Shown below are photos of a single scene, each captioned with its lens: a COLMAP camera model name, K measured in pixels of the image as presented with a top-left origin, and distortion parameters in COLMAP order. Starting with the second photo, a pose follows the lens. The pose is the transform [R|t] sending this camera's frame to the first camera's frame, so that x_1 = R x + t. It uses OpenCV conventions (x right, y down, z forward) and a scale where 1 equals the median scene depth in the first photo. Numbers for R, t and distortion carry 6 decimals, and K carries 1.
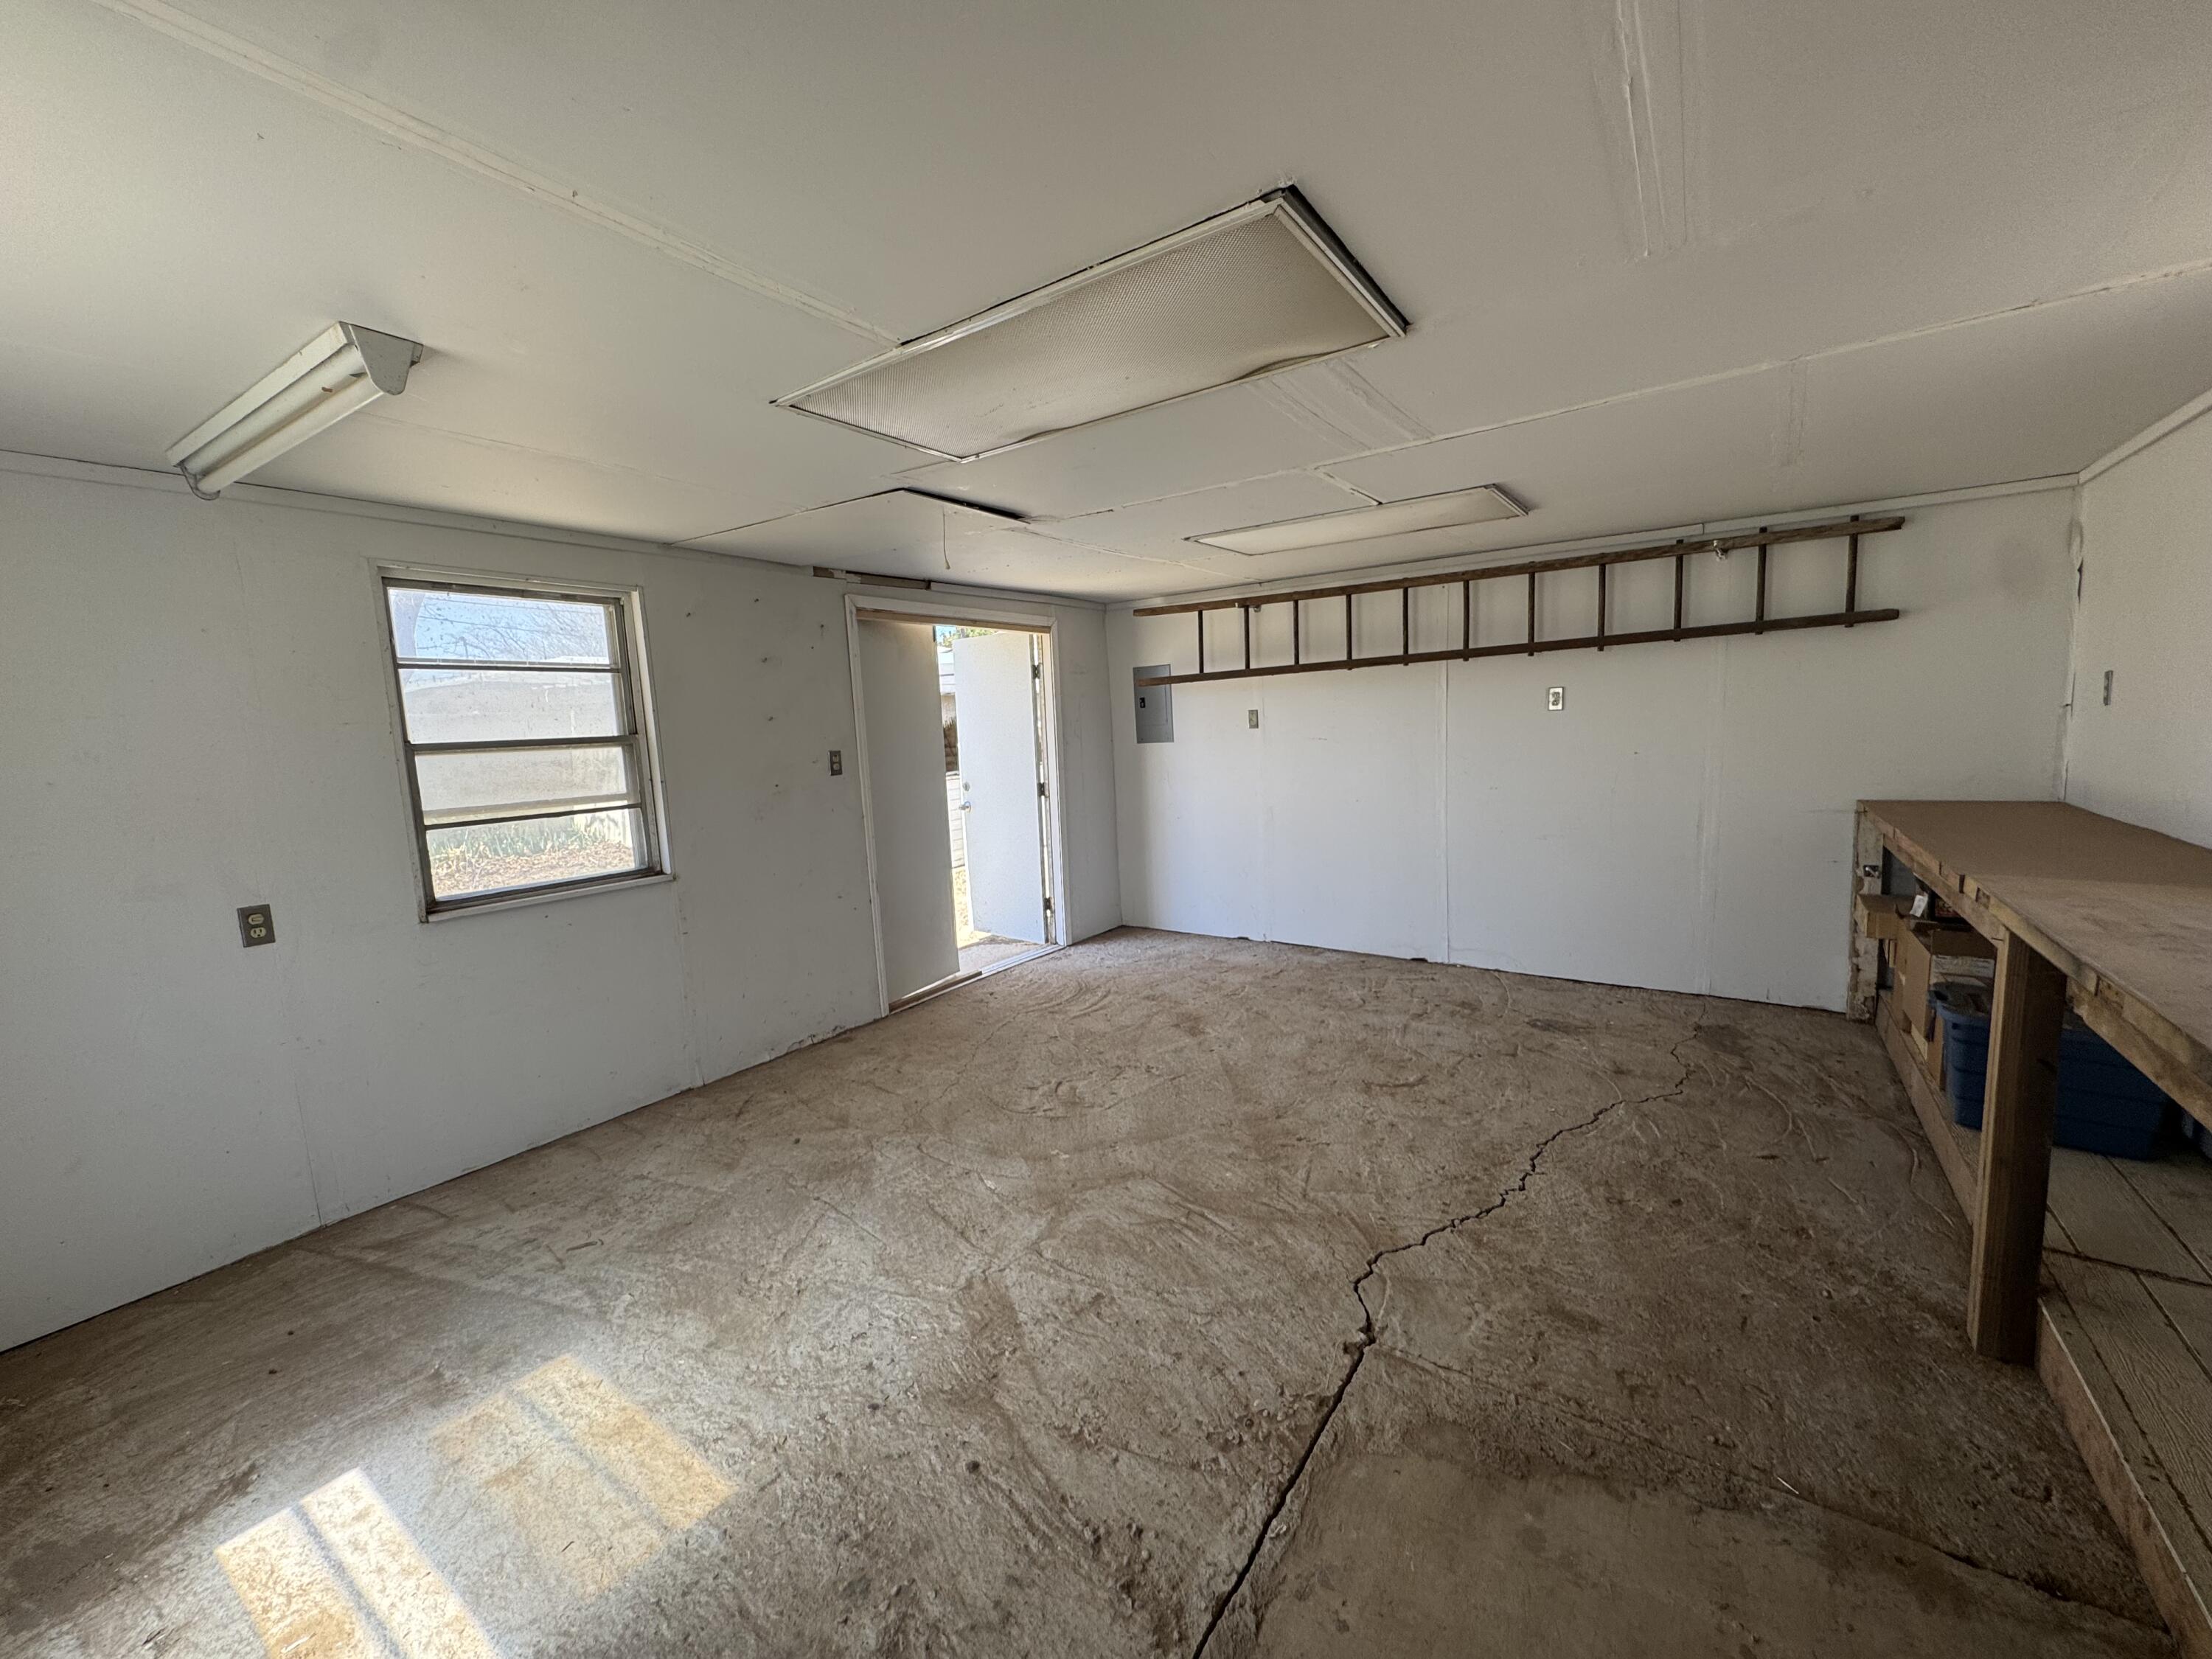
lens RADIAL K [[885.2, 0, 1114.4], [0, 885.2, 827.7], [0, 0, 1]] dist [-0.005286, 0.001083]
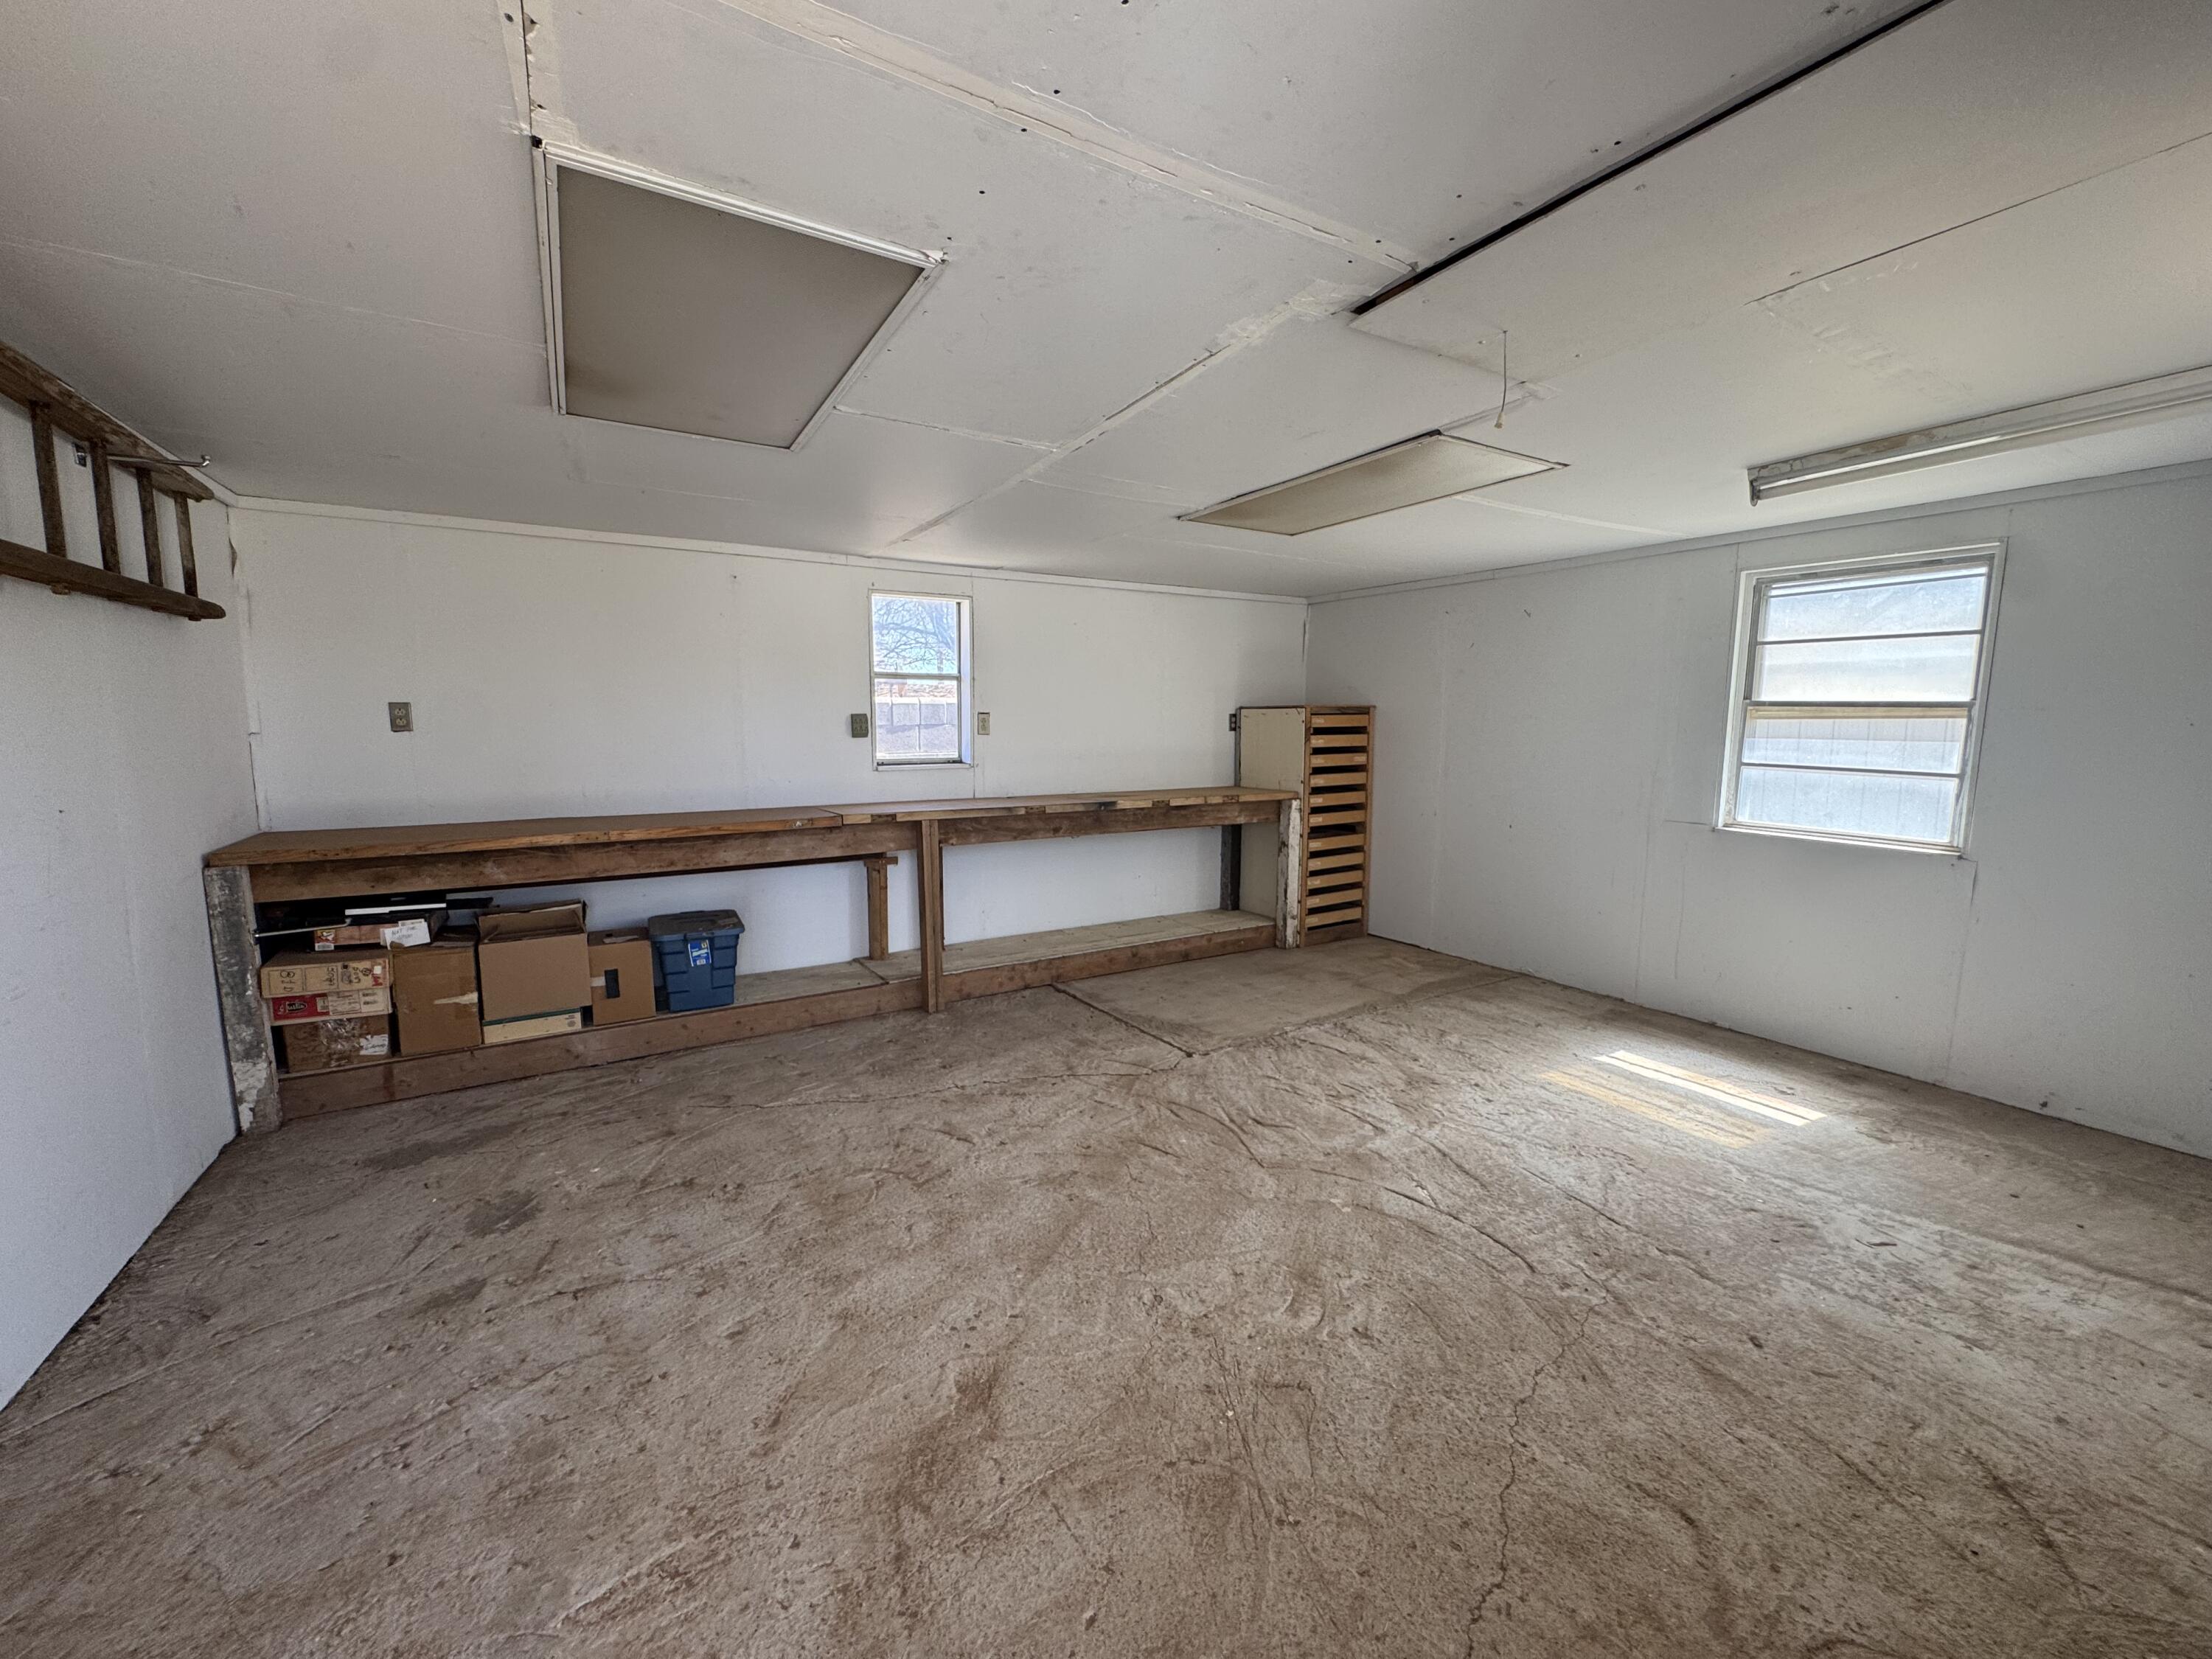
lens RADIAL K [[885.2, 0, 1103.5], [0, 885.2, 831.3], [0, 0, 1]] dist [-0.005286, 0.001083]
pose [[-0.909239, -0.009972, 0.416156, -0.212912], [0.087172, 0.972986, 0.213773, -0.195187], [-0.407046, 0.230648, -0.883807, 1.831988]]
